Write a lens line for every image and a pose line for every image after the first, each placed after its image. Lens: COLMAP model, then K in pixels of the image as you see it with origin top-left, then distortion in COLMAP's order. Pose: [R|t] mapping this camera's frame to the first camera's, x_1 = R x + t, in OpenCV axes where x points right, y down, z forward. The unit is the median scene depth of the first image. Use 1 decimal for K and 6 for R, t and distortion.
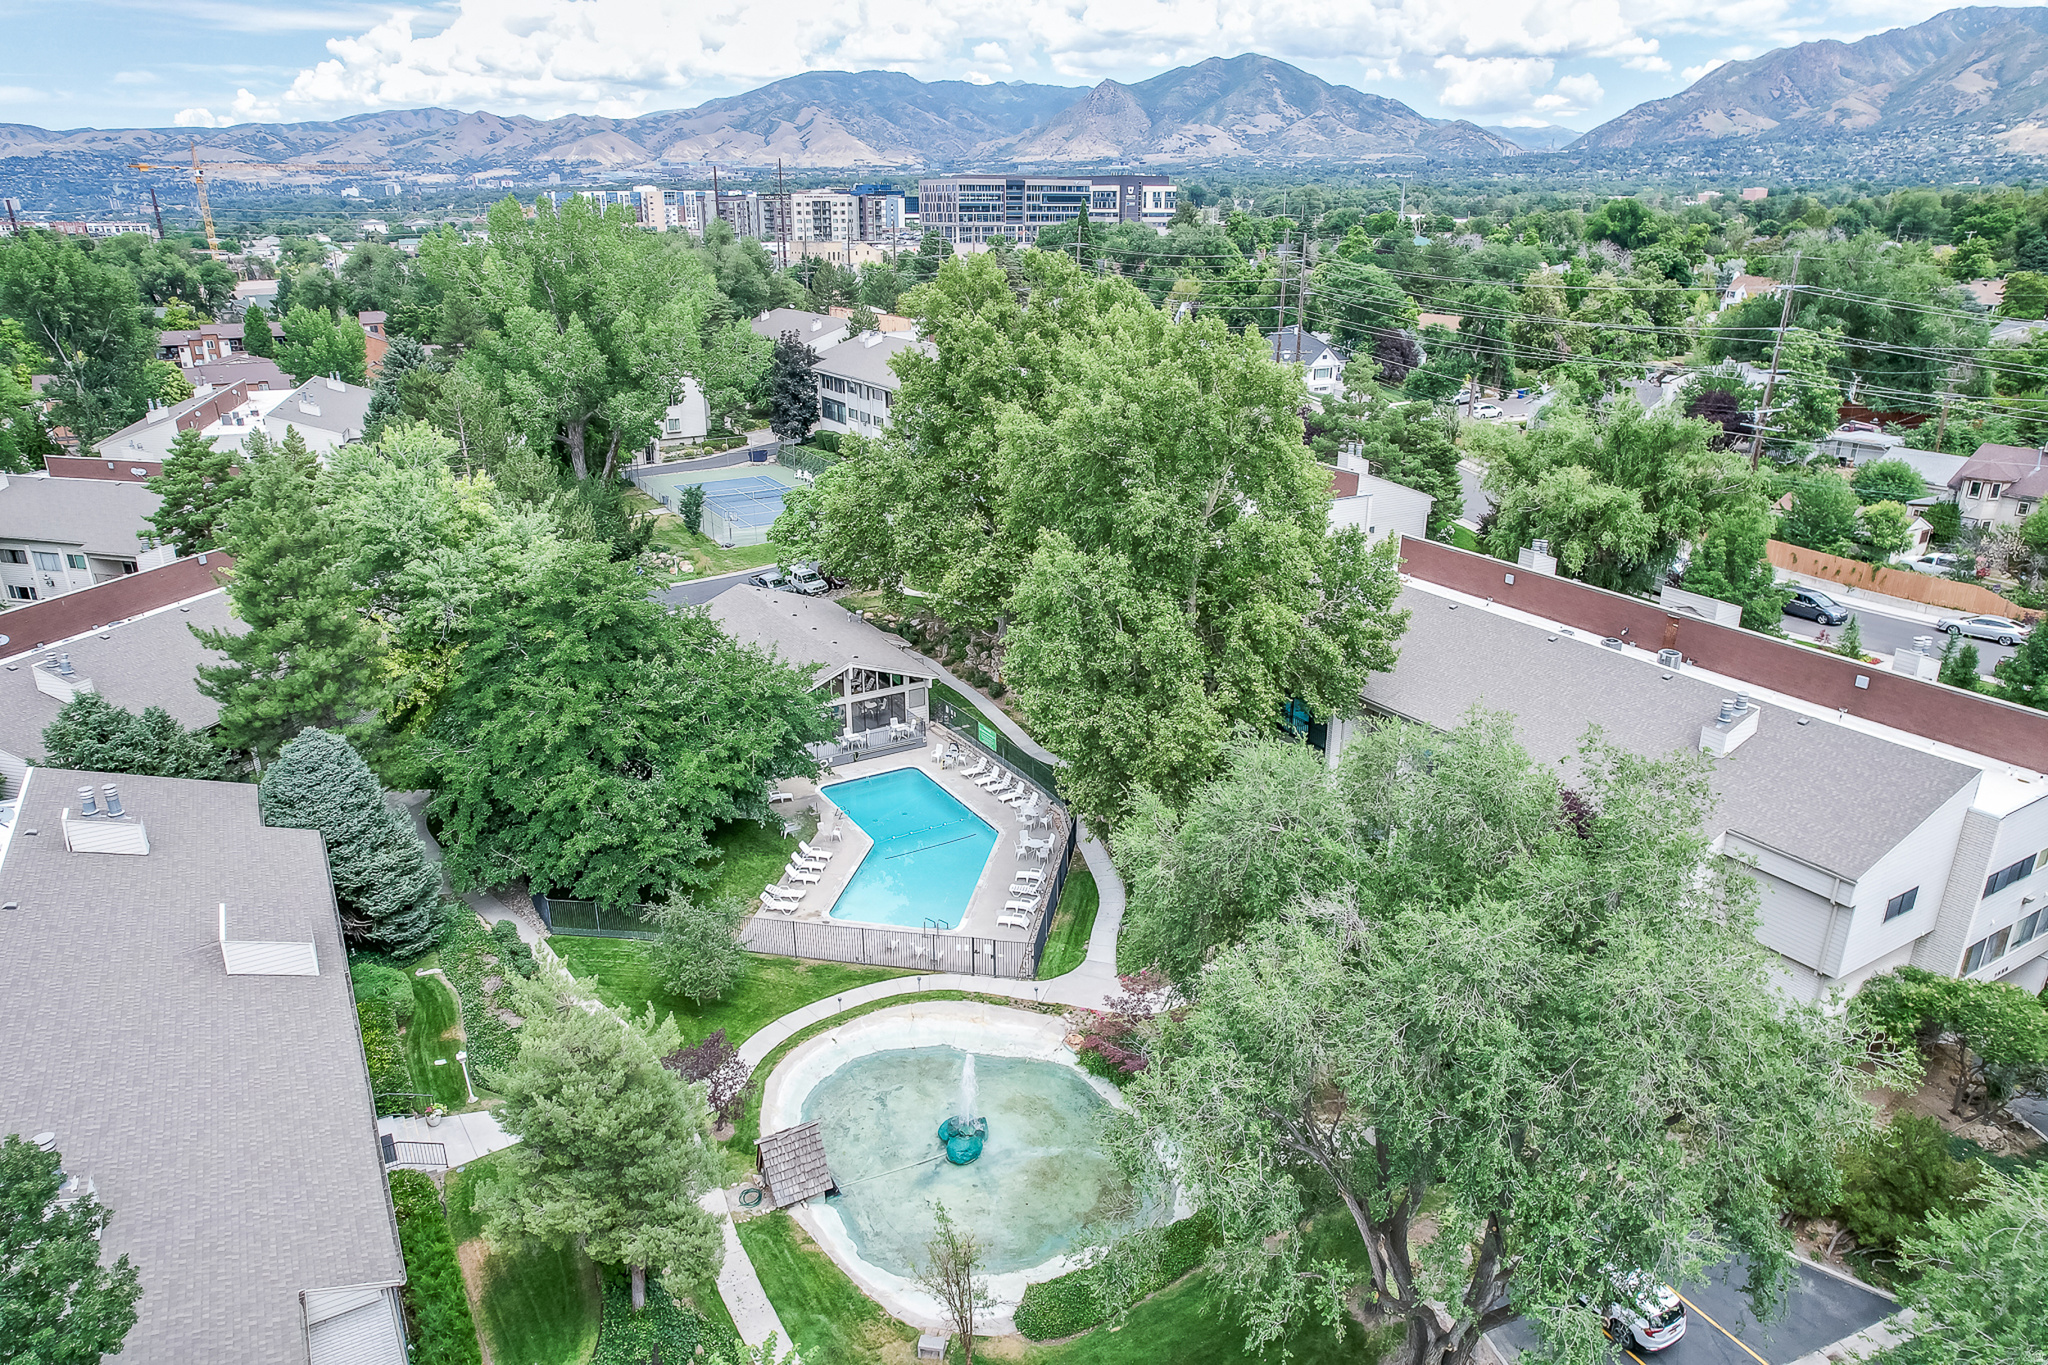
lens RADIAL K [[1312.7, 0, 1012.6], [0, 1312.7, 676.0], [0, 0, 1]] dist [-0.073761, 0.059639]
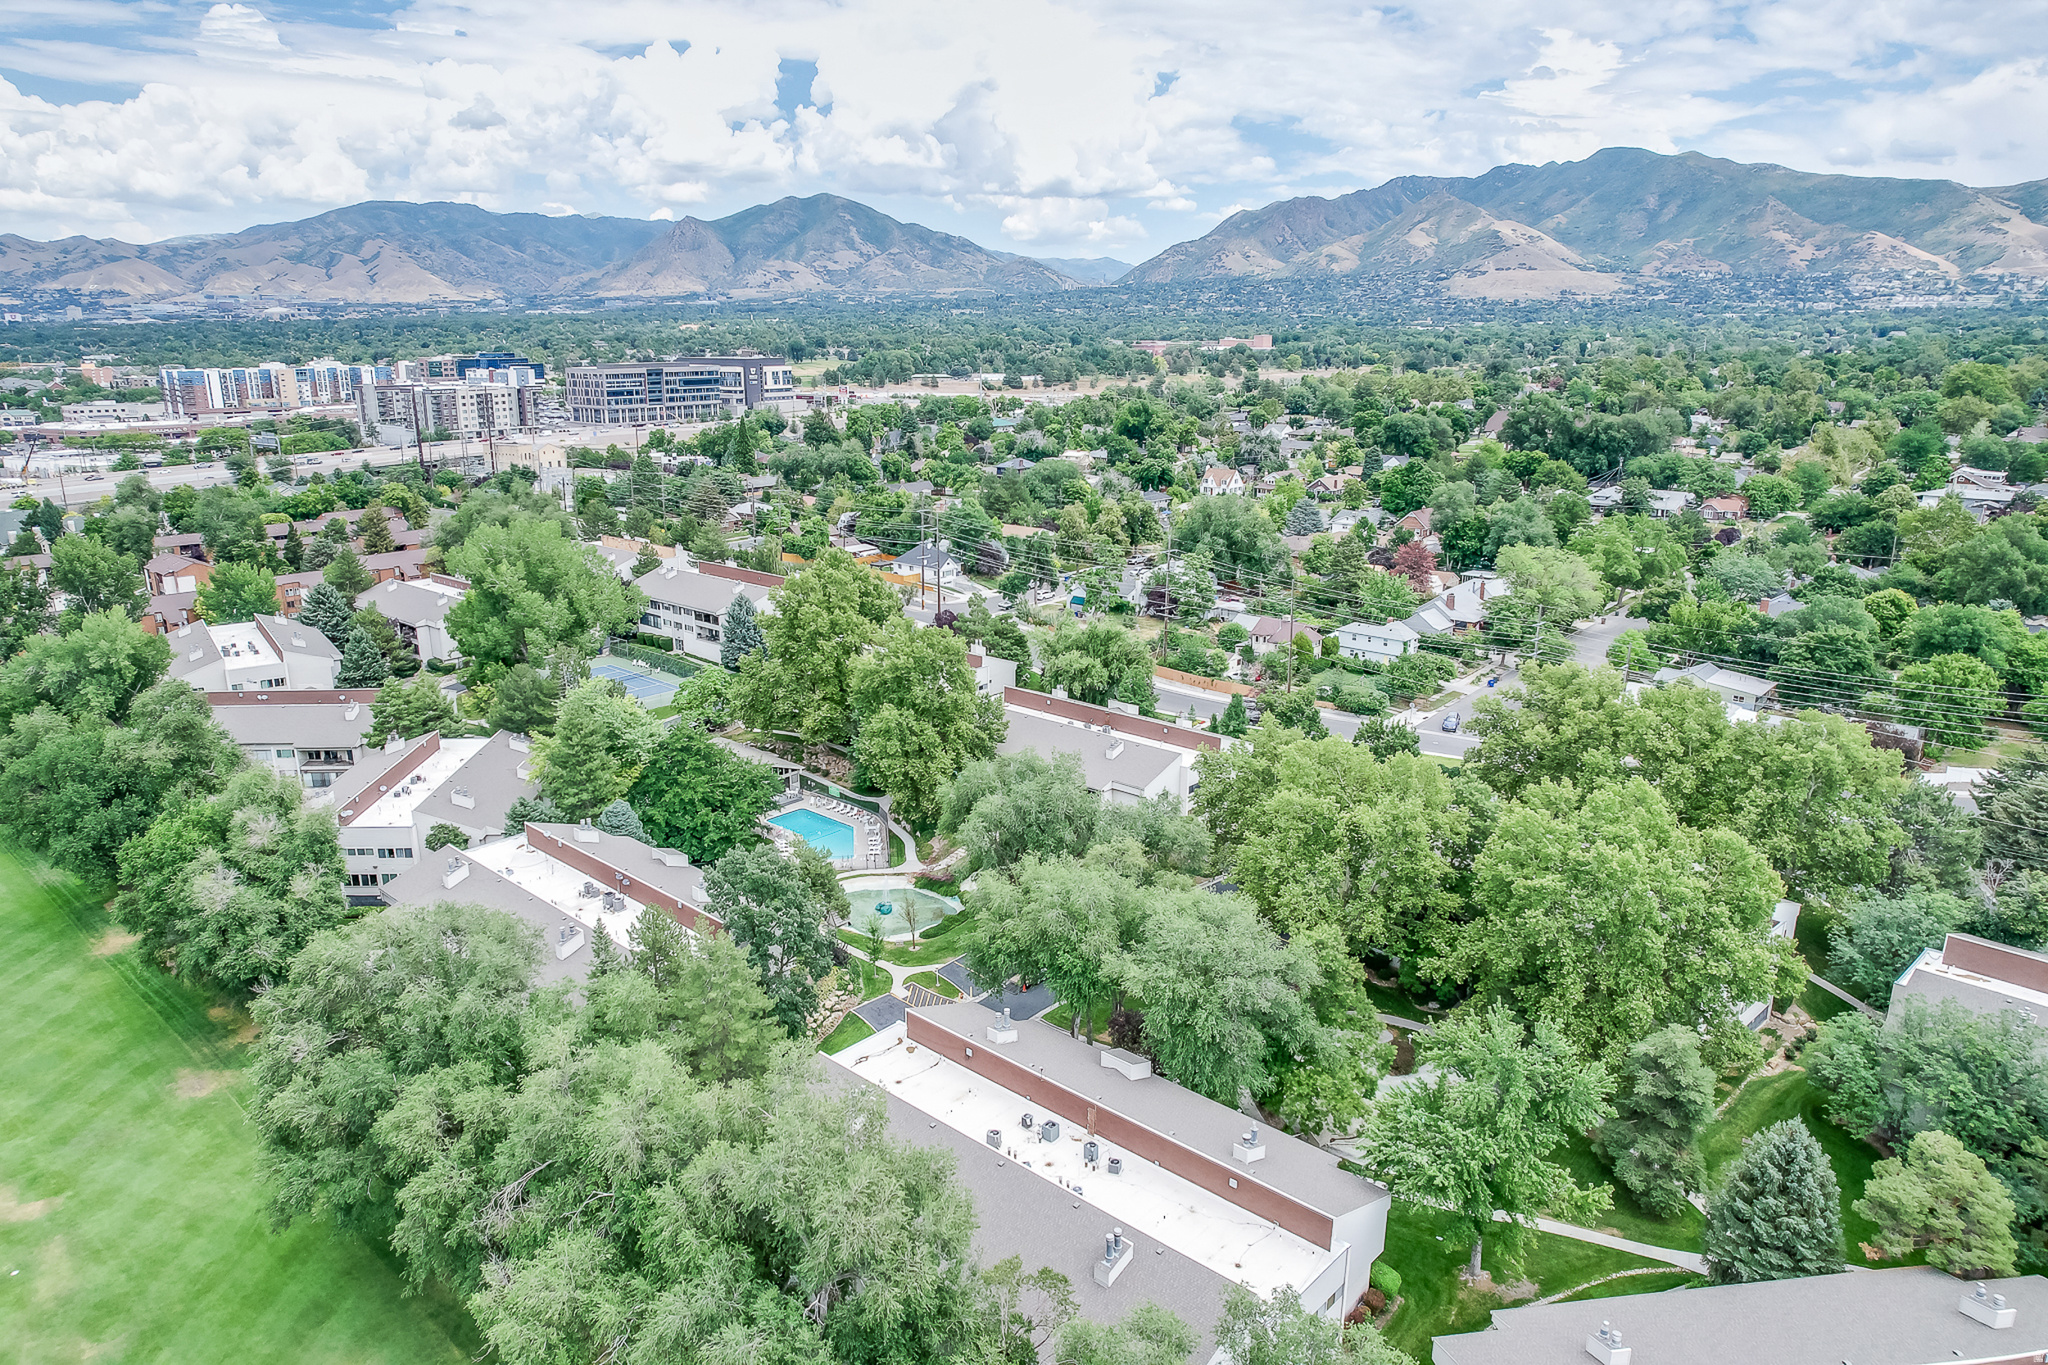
lens RADIAL K [[1312.7, 0, 1024.8], [0, 1312.7, 687.5], [0, 0, 1]] dist [-0.073761, 0.059639]
pose [[0.952055, -0.078510, 0.295682, -0.175723], [0.101604, 0.992793, -0.063544, 0.022543], [-0.288562, 0.090539, 0.953171, -0.608278]]
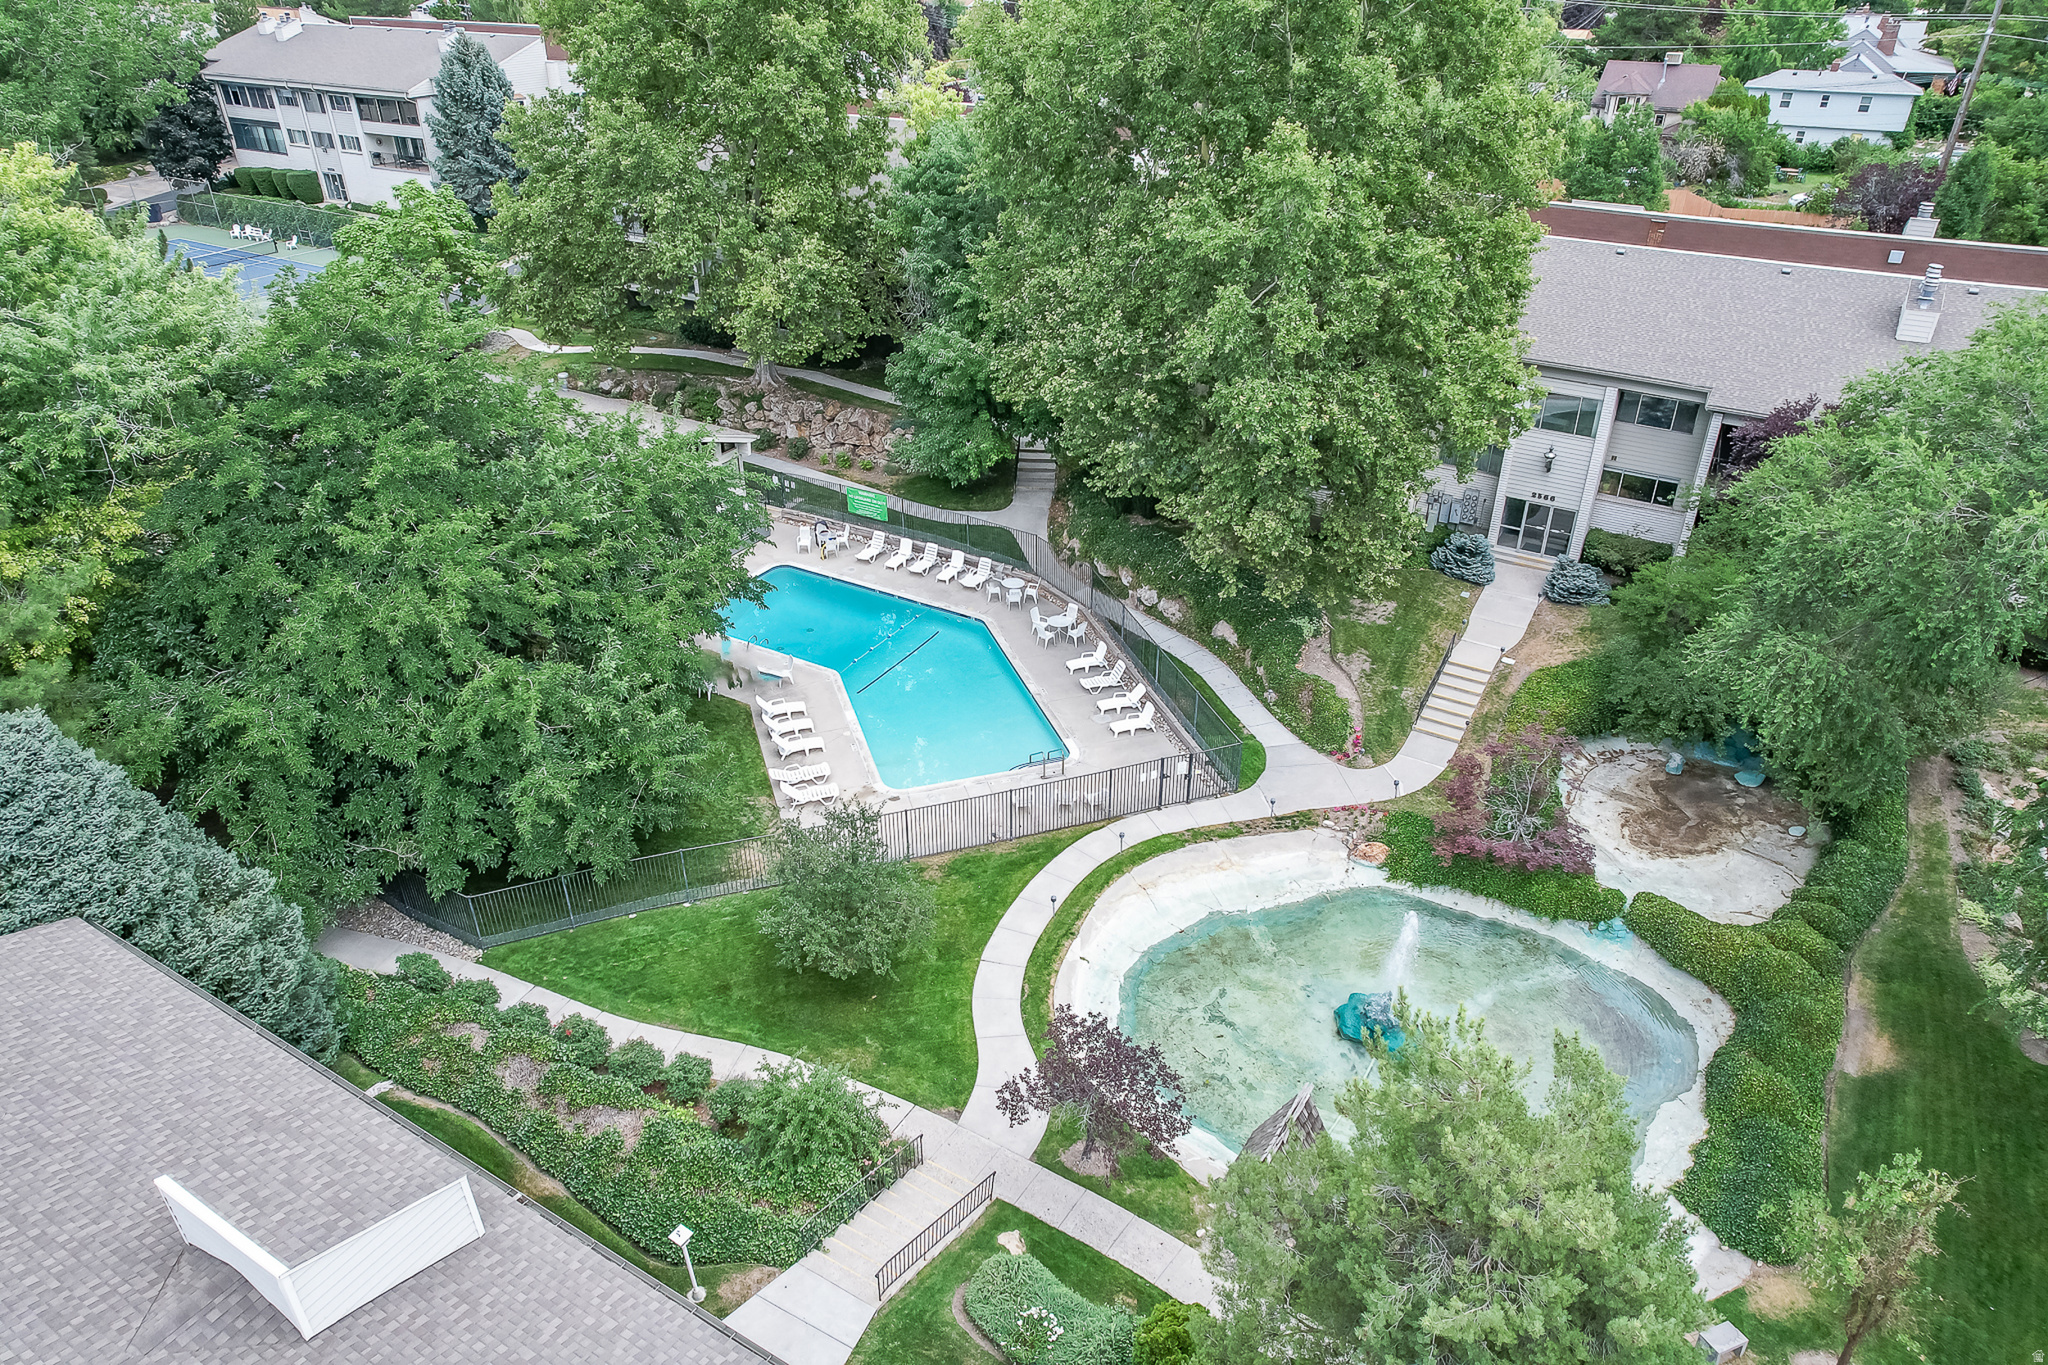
lens RADIAL K [[1312.7, 0, 1021.5], [0, 1312.7, 682.7], [0, 0, 1]] dist [-0.073761, 0.059639]
pose [[0.874387, -0.241506, 0.420858, -0.137152], [0.159864, 0.962296, 0.220067, -0.002497], [-0.458138, -0.125144, 0.880028, 0.149276]]
